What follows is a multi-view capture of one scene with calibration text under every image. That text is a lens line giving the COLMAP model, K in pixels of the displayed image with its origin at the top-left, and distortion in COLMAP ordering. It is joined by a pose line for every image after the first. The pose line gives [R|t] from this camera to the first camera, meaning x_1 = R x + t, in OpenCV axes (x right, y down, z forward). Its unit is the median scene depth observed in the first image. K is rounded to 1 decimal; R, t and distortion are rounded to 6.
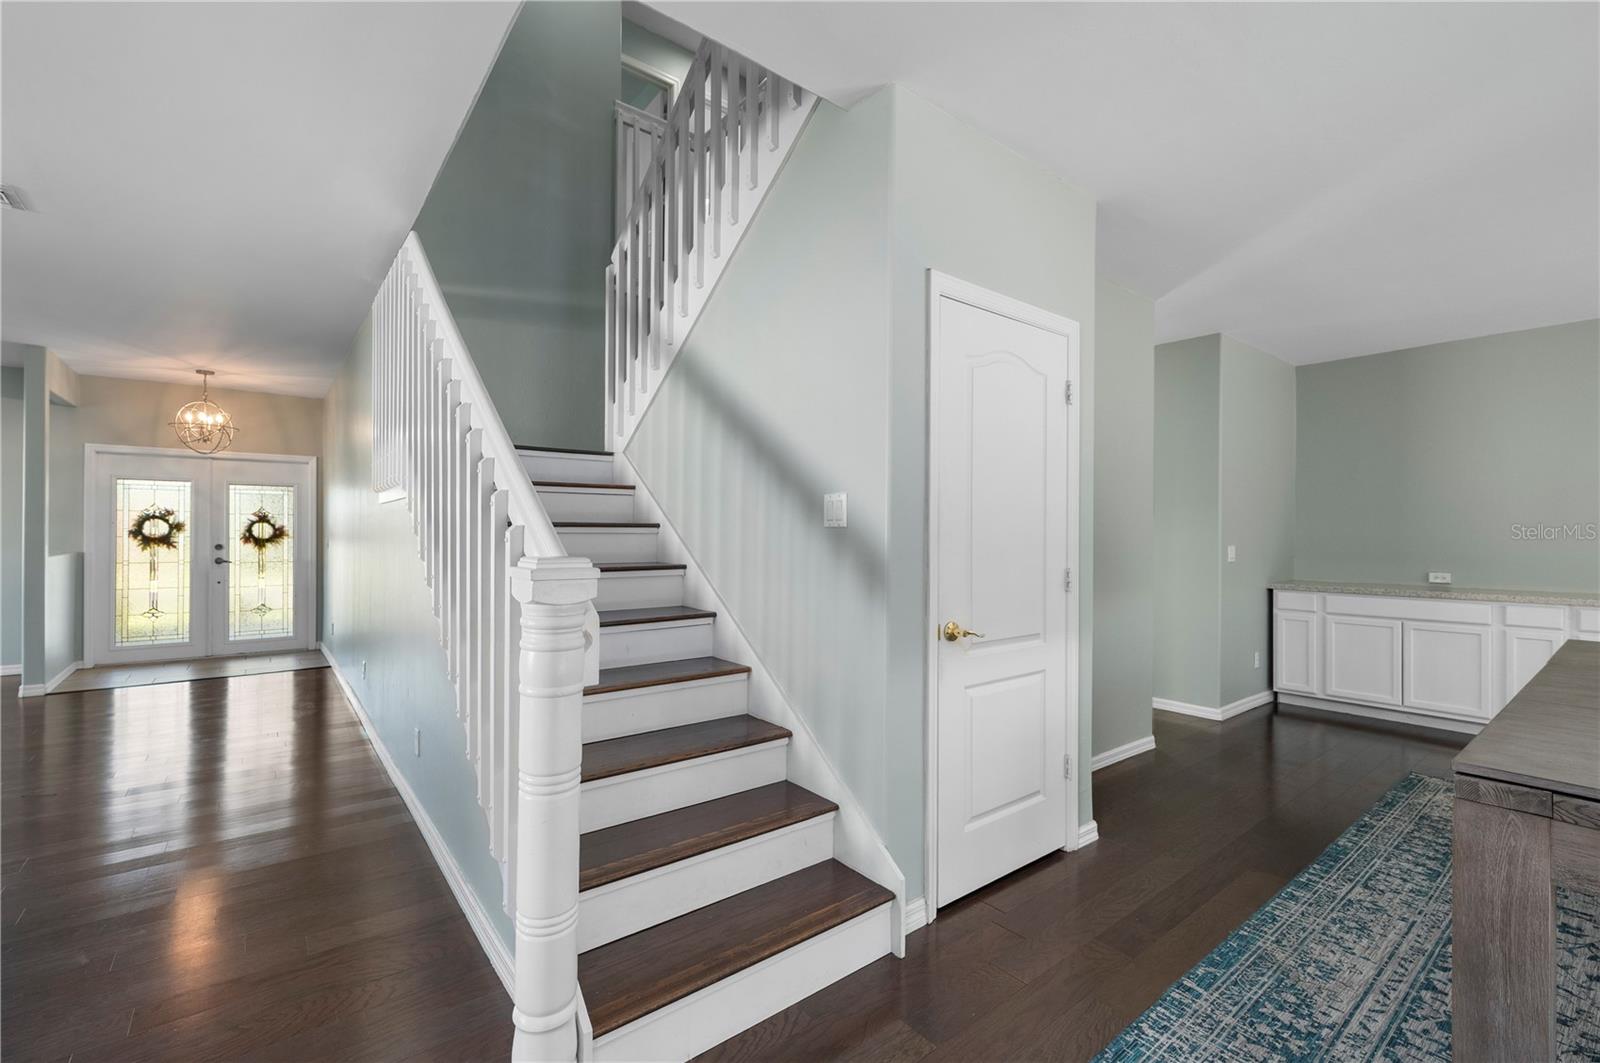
lens RADIAL K [[690.4, 0, 792.6], [0, 690.4, 534.6], [0, 0, 1]] dist [0.002225, -0.000018]
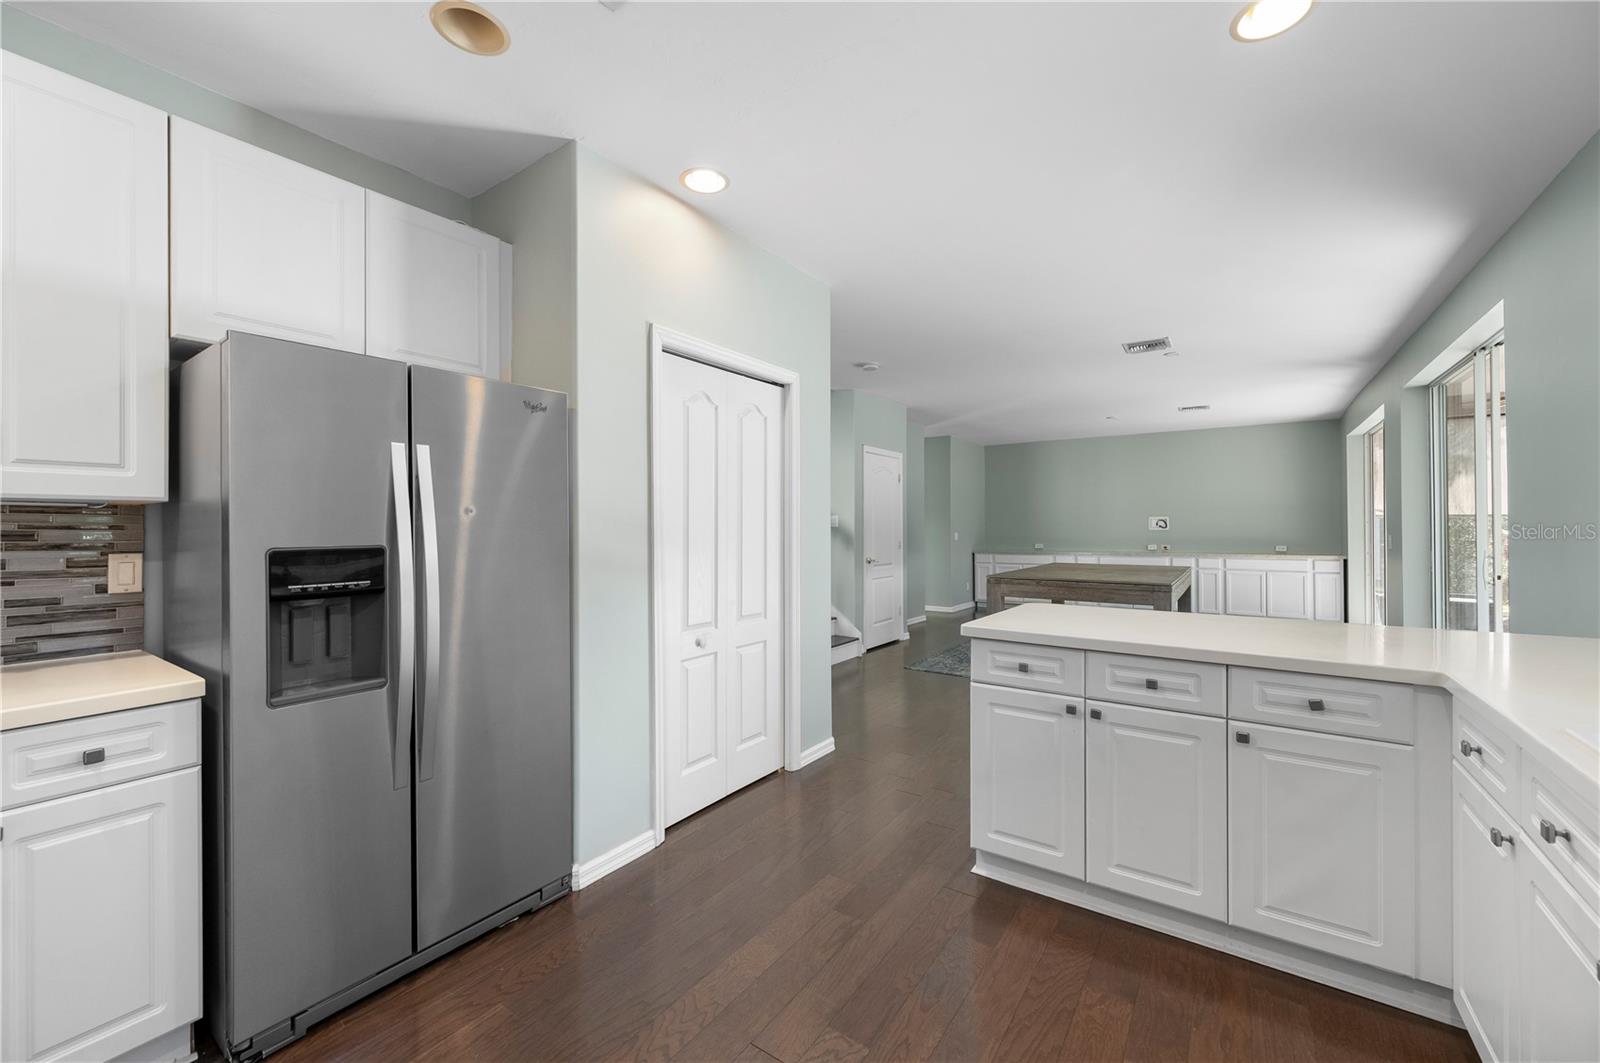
lens RADIAL K [[633.3, 0, 797.3], [0, 633.3, 523.1], [0, 0, 1]] dist [0.001225, -0.001130]
pose [[0.956507, -0.006255, 0.291641, -0.371299], [0.008550, 0.999942, -0.006596, -0.004217], [-0.291583, 0.008803, 0.956505, -0.664808]]
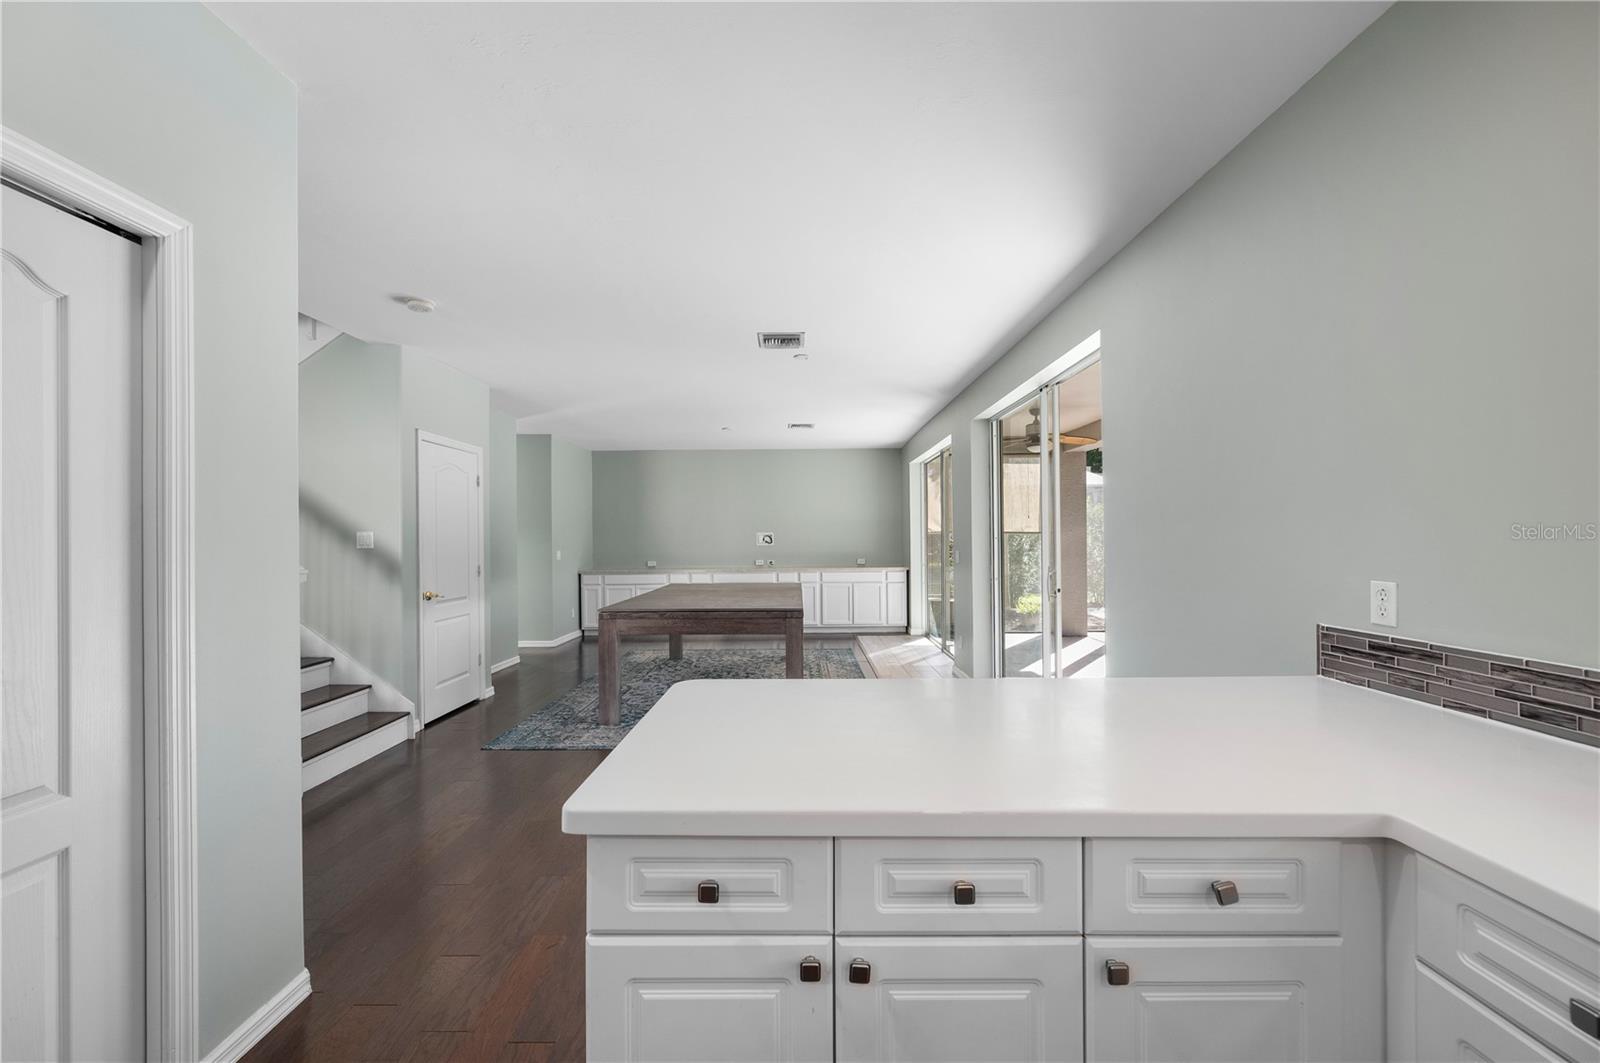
lens RADIAL K [[633.3, 0, 795.9], [0, 633.3, 537.6], [0, 0, 1]] dist [0.001225, -0.001130]
pose [[0.622550, -0.009632, 0.782521, -0.248057], [0.012691, 0.999917, 0.002211, -0.012860], [-0.782477, 0.008555, 0.622620, -0.464744]]
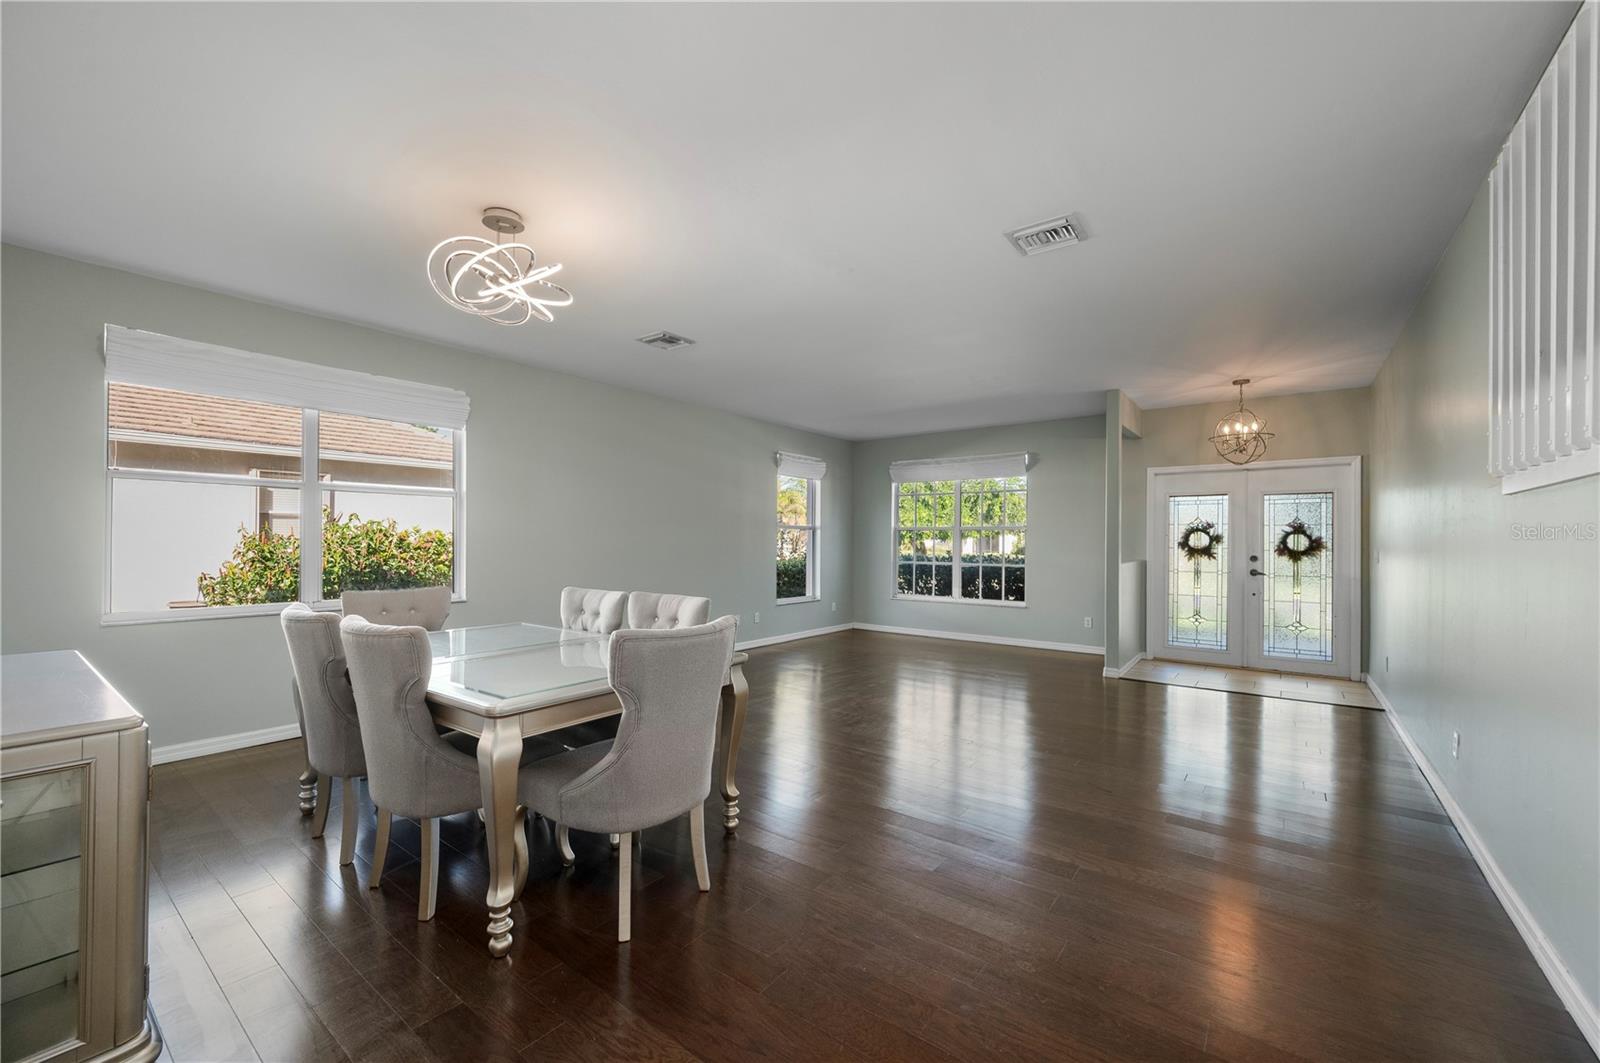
lens RADIAL K [[633.3, 0, 807.8], [0, 633.3, 538.5], [0, 0, 1]] dist [0.001225, -0.001130]
pose [[0.264488, -0.006648, -0.964366, -0.155305], [-0.006164, 0.999944, -0.008584, 0.000620], [0.964369, 0.008214, 0.264432, 0.180776]]
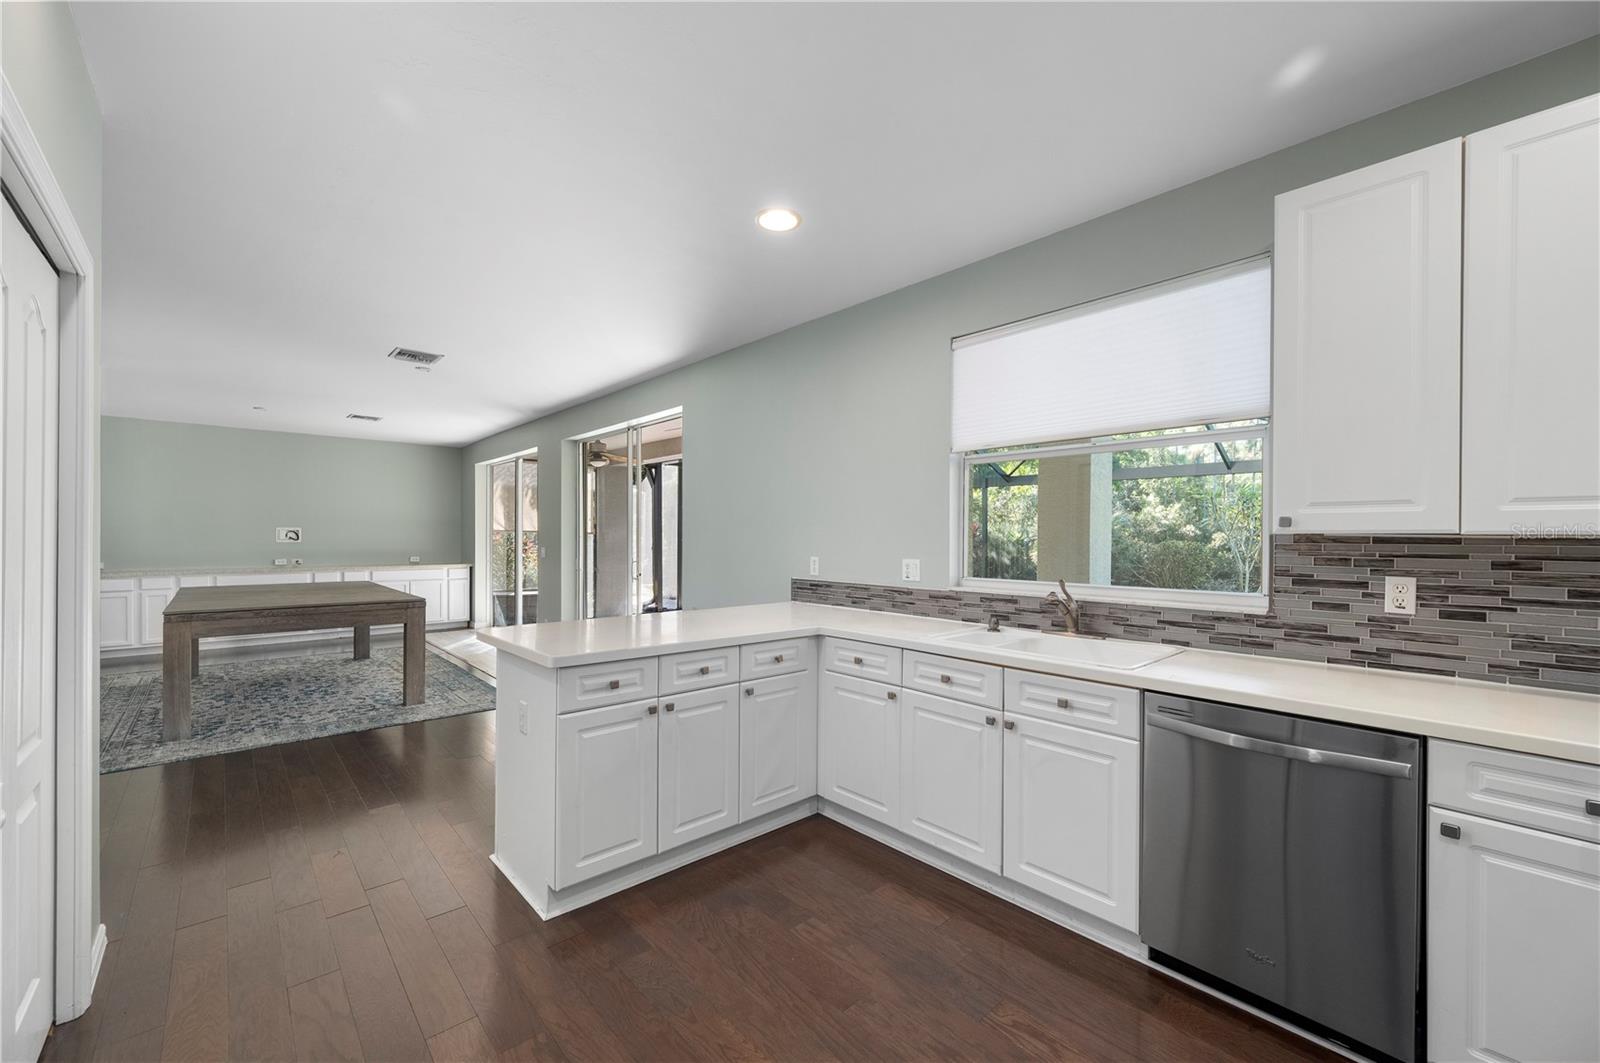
lens RADIAL K [[633.3, 0, 795.3], [0, 633.3, 540.5], [0, 0, 1]] dist [0.001225, -0.001130]
pose [[-0.067290, -0.011725, 0.997665, -0.533751], [-0.003188, 0.999928, 0.011537, -0.014203], [-0.997728, -0.002404, -0.067323, -0.427756]]
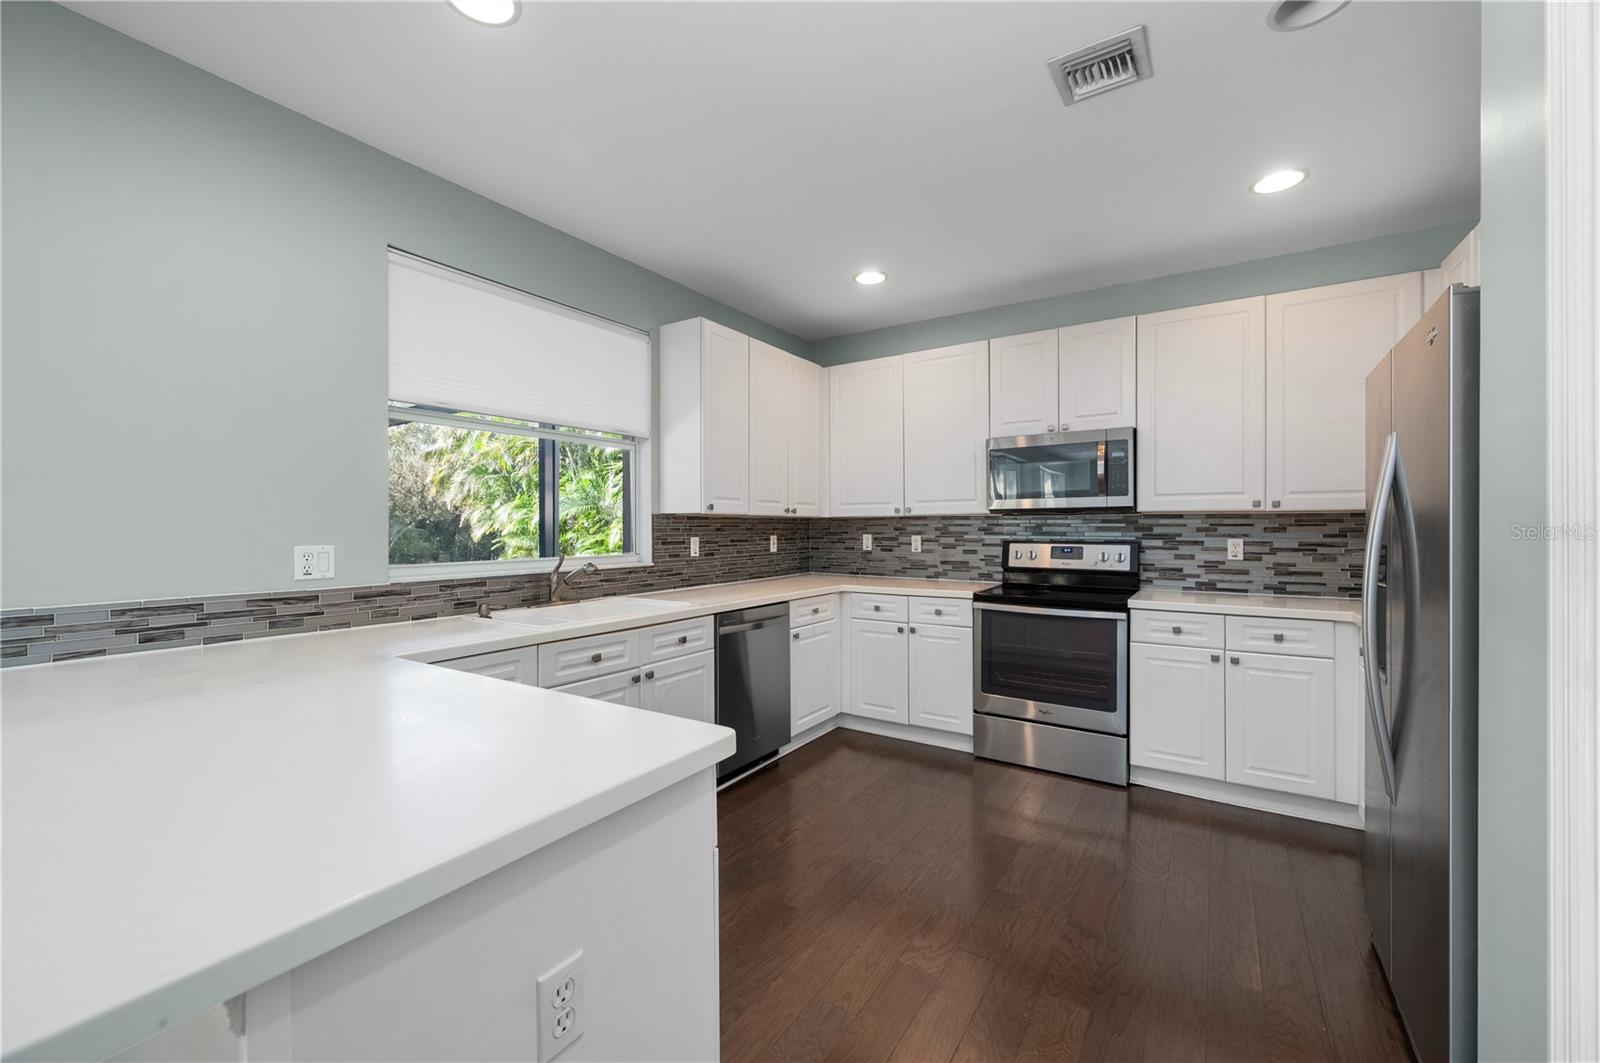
lens RADIAL K [[633.3, 0, 797.6], [0, 633.3, 528.1], [0, 0, 1]] dist [0.001225, -0.001130]
pose [[-0.948113, -0.007604, -0.317842, -0.110144], [-0.009947, 0.999934, 0.005748, -0.005857], [0.317777, 0.008611, -0.948126, -0.122777]]
